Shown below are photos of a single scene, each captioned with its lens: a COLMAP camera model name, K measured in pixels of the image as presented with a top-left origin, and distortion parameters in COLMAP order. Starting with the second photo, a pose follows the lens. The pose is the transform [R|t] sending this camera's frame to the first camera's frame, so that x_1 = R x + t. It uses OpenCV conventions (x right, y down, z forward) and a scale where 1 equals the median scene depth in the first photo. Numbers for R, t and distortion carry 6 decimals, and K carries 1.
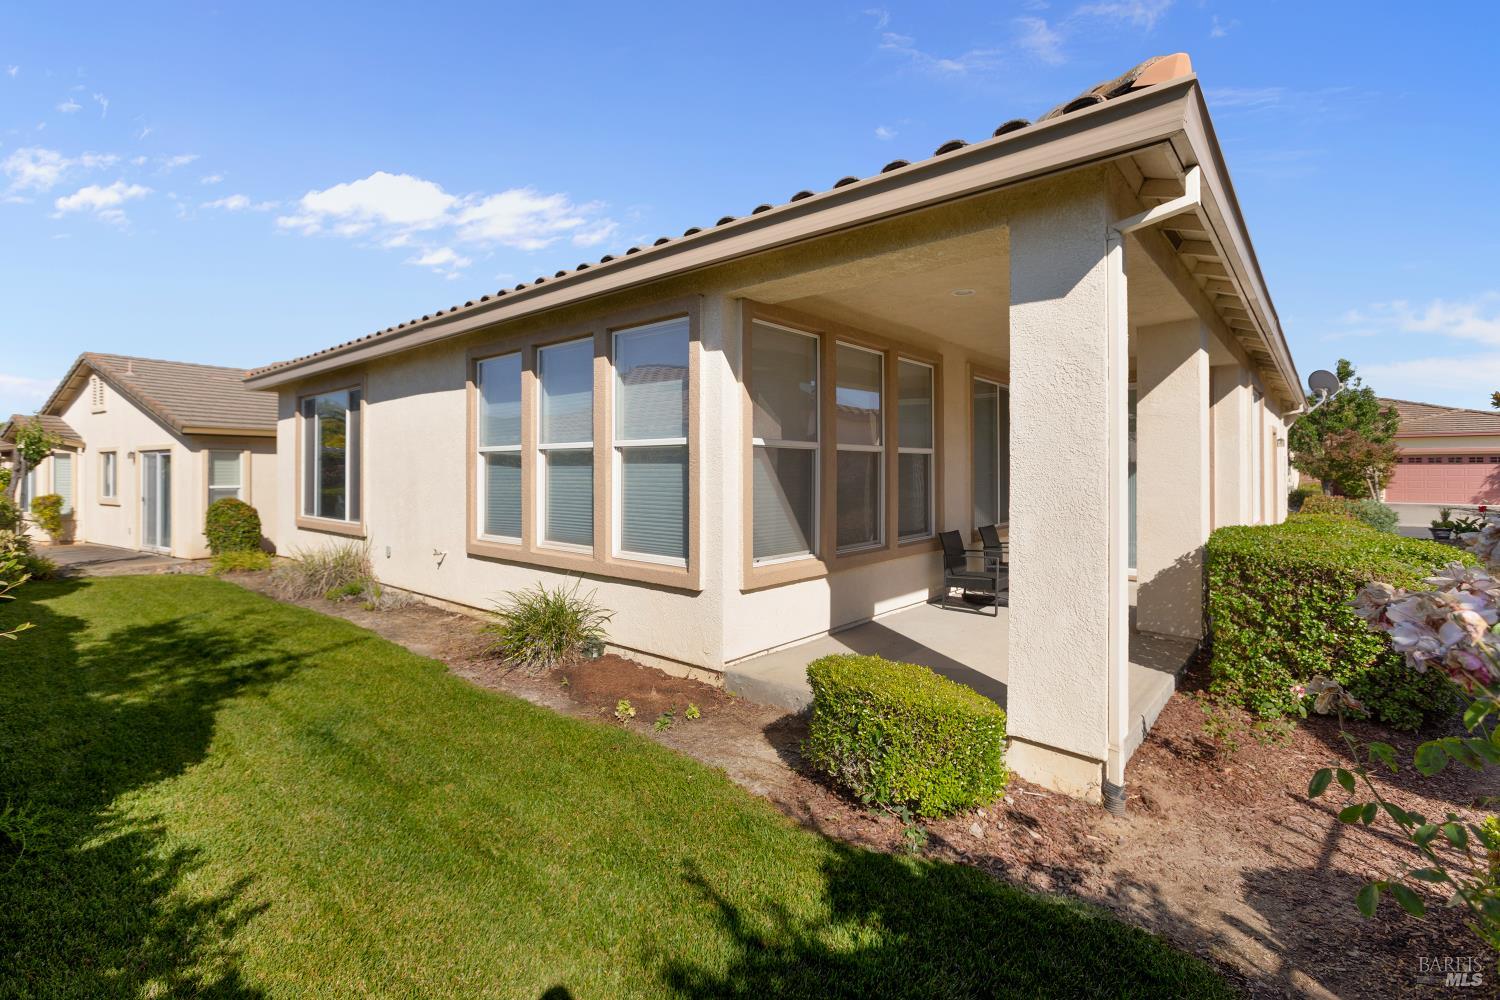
lens RADIAL K [[679.2, 0, 748.8], [0, 679.2, 473.1], [0, 0, 1]] dist [0.001269, 0.000536]
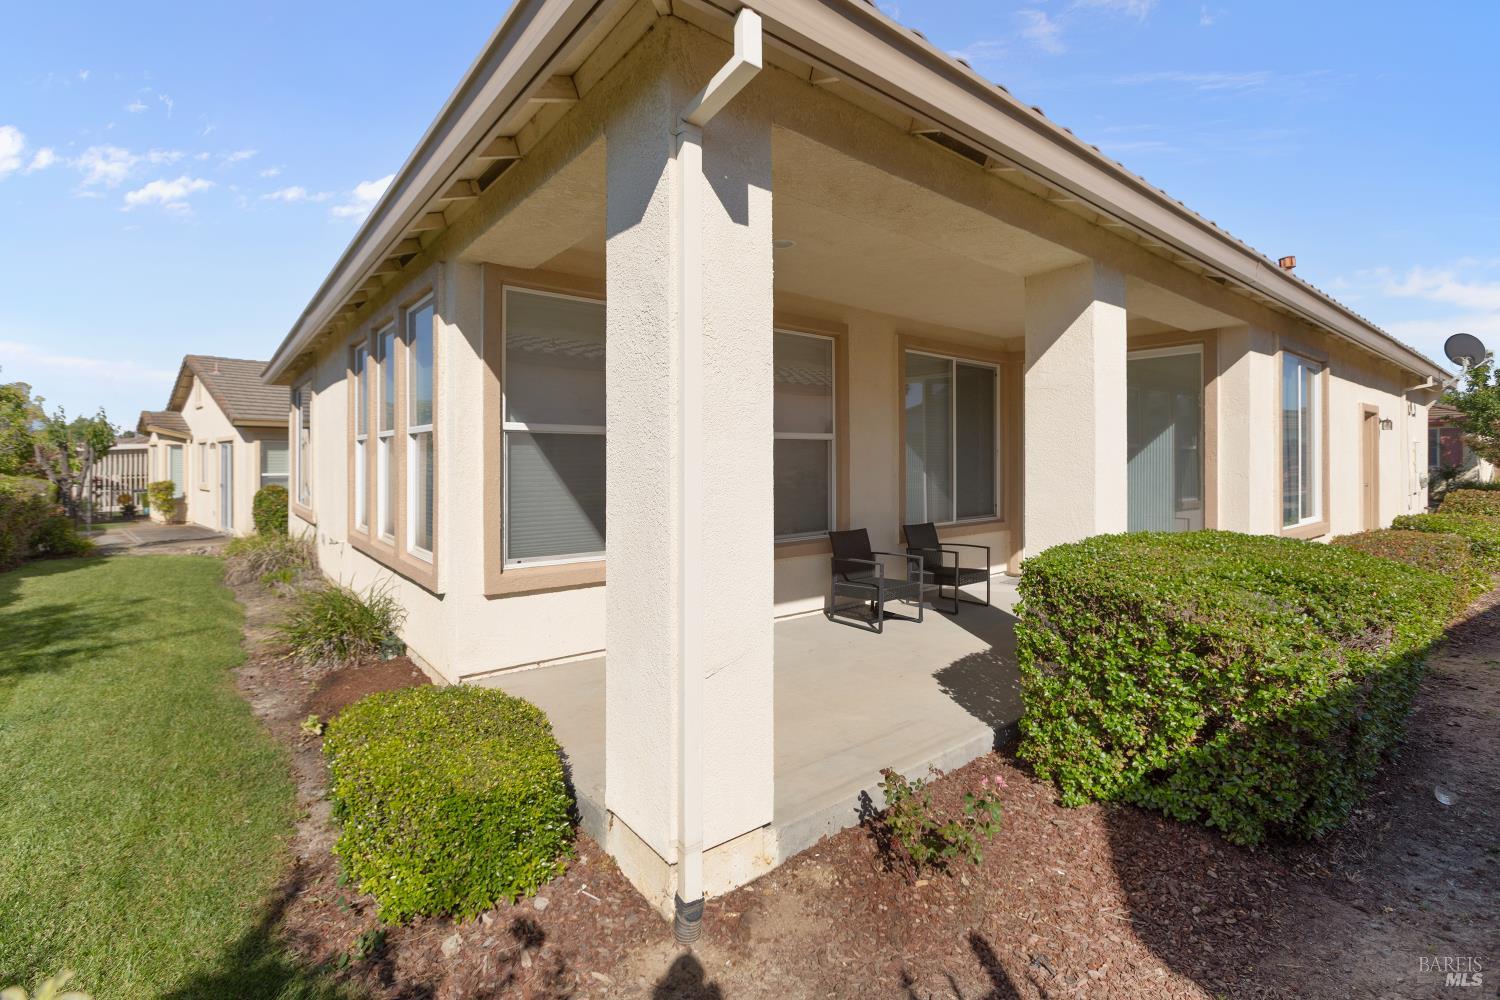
lens RADIAL K [[676.8, 0, 750.7], [0, 676.8, 460.5], [0, 0, 1]] dist [-0.008288, -0.000032]
pose [[0.983782, -0.000628, -0.179367, 0.521074], [0.000402, 0.999999, -0.001300, -0.001291], [0.179367, 0.001207, 0.983781, 0.221434]]
